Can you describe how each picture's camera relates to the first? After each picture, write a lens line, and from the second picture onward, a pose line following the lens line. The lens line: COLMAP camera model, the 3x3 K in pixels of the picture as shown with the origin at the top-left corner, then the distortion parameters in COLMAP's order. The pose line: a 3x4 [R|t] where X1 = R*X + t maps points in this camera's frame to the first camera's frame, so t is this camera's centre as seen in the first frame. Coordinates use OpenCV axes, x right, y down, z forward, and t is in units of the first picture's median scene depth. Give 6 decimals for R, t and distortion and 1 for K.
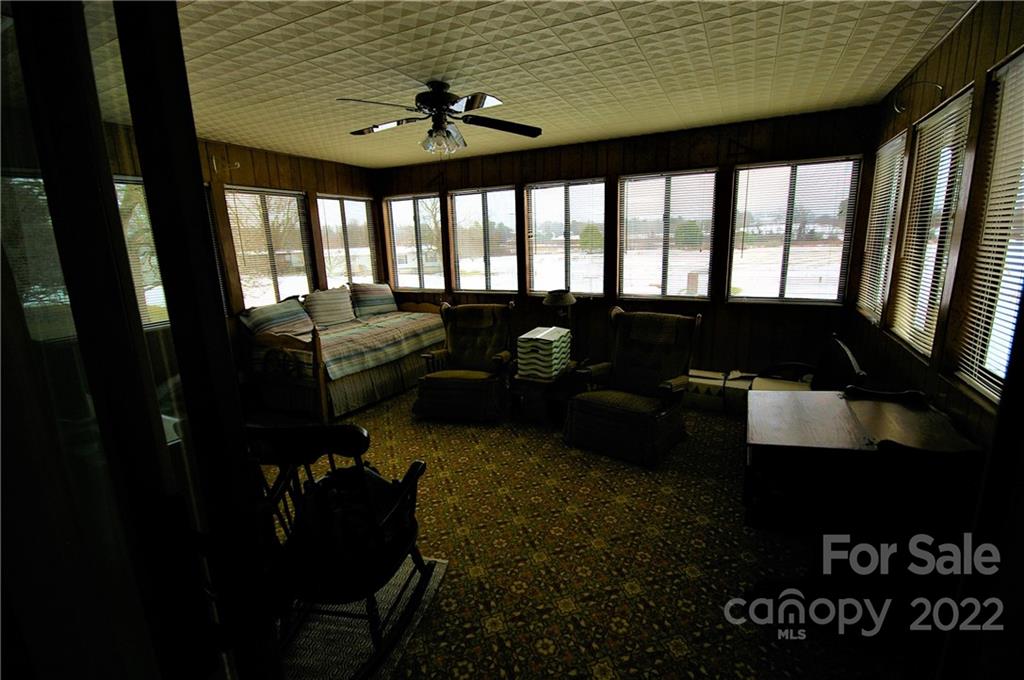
lens RADIAL K [[450.5, 0, 507.1], [0, 450.5, 333.3], [0, 0, 1]] dist [0.000637, -0.000529]
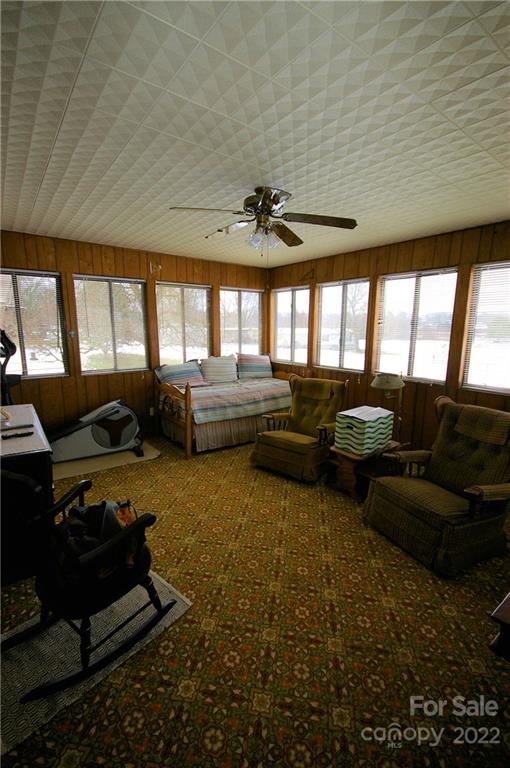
lens RADIAL K [[337.9, 0, 255.0], [0, 337.9, 384.0], [0, 0, 1]] dist [0.000637, -0.000529]
pose [[0.899876, 0.110326, -0.421962, 0.161288], [-0.122430, 0.992476, -0.001603, -0.030494], [0.418610, 0.053103, 0.906612, 0.142498]]
